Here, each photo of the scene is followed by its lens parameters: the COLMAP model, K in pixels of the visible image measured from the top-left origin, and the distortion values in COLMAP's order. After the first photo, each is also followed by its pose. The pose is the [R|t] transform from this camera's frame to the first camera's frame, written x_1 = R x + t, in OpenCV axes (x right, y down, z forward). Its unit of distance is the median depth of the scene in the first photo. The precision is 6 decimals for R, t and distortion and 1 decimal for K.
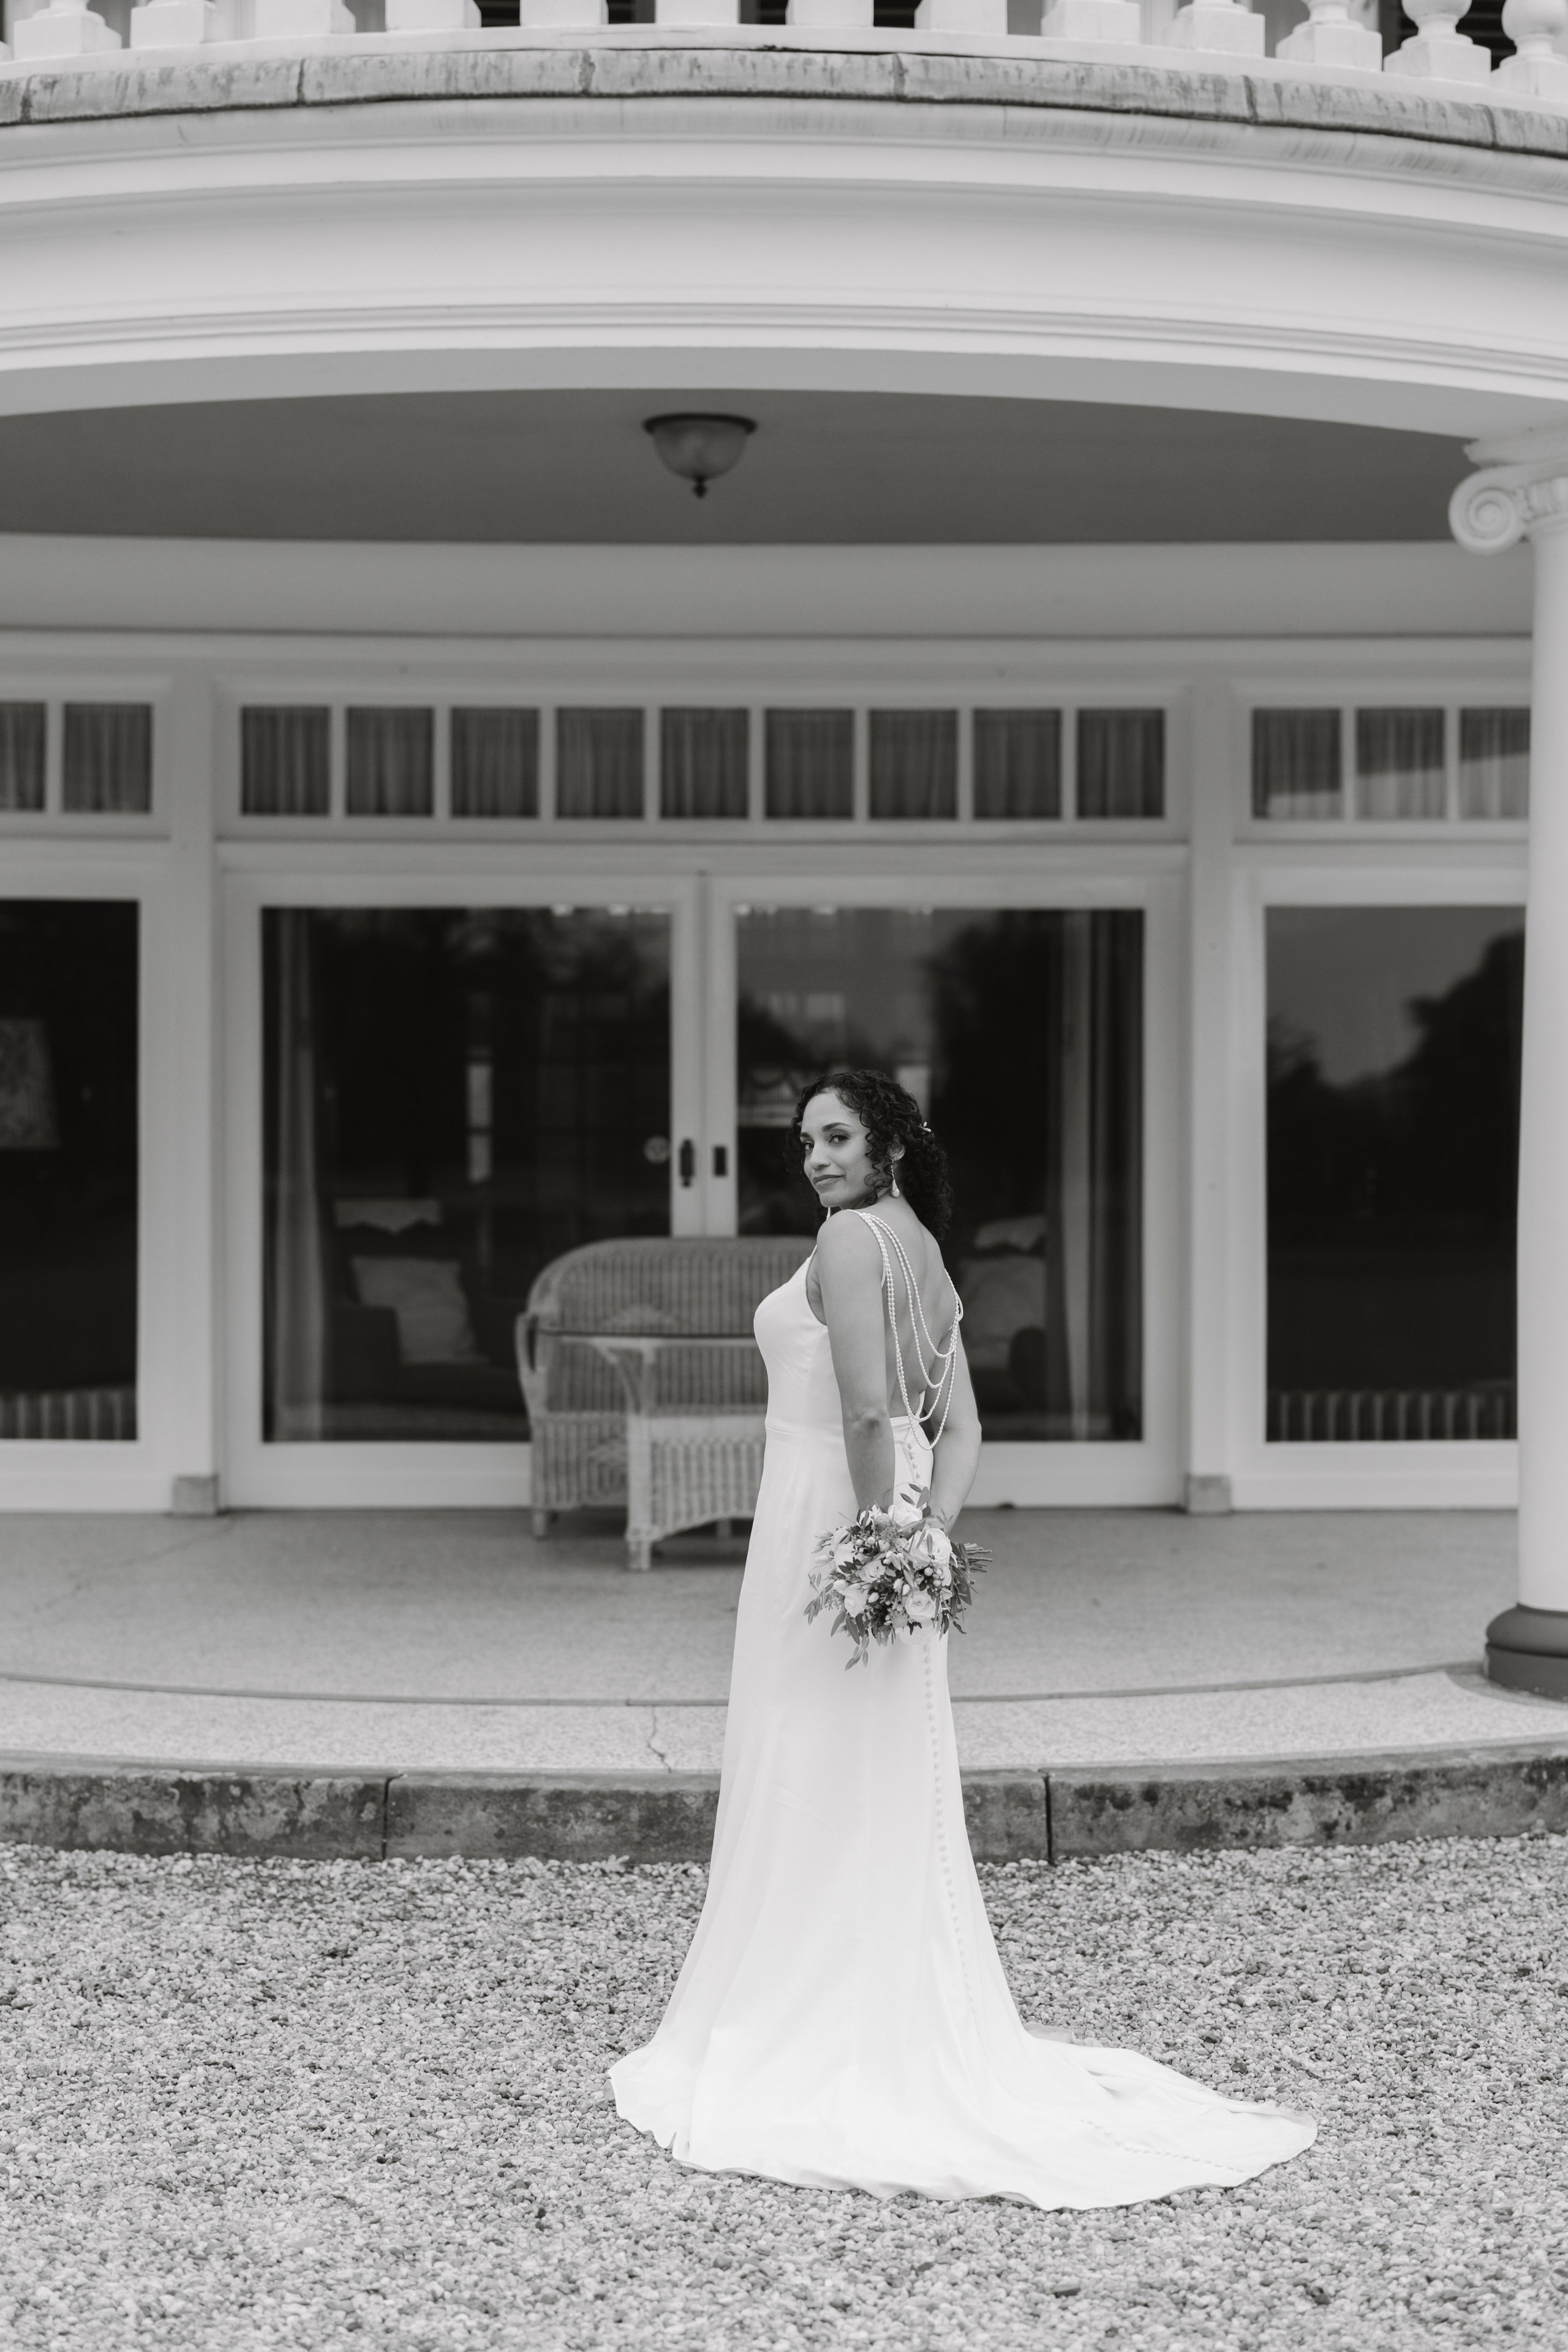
lens RADIAL K [[3467.6, 0, 784.0], [0, 3467.6, 1176.0], [0, 0, 1]] dist [0.025179, -0.019647]
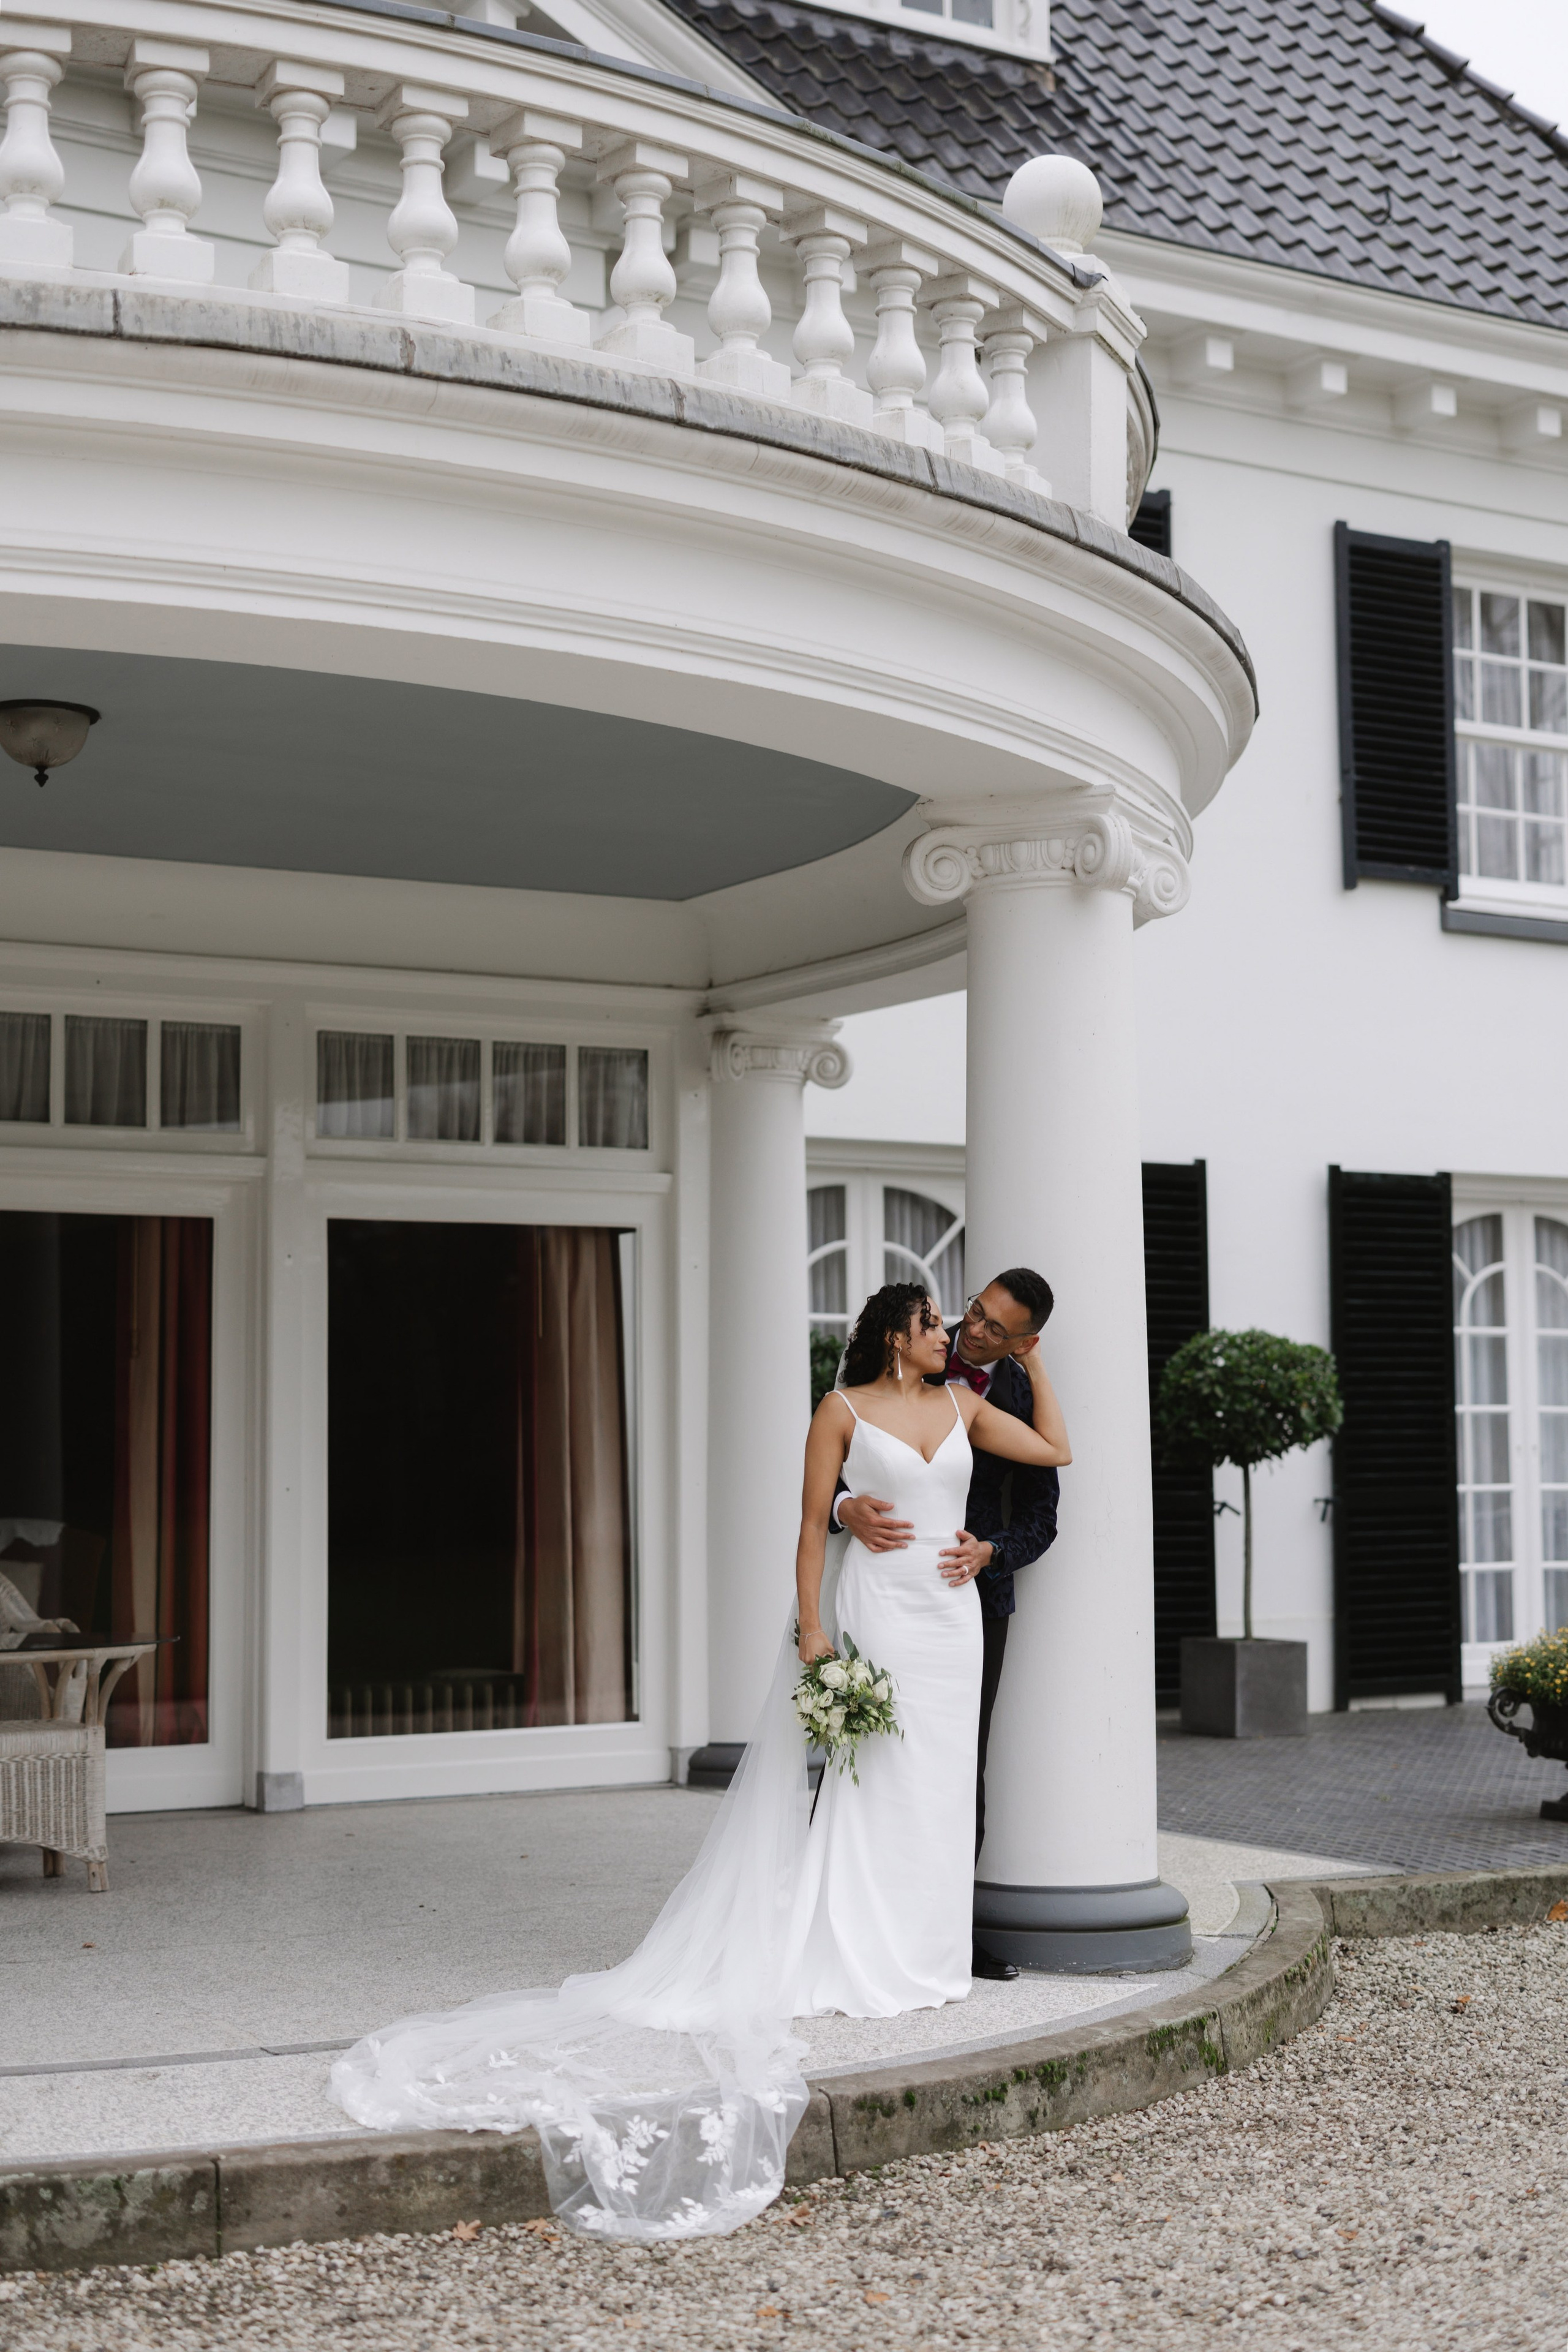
lens RADIAL K [[3181.6, 0, 784.0], [0, 3181.6, 1176.0], [0, 0, 1]] dist [0.028000, 0.009136]
pose [[0.893695, 0.036374, 0.447198, -0.353415], [0.005478, 0.995749, -0.091940, -0.003286], [-0.448642, 0.084616, 0.889697, 0.174127]]
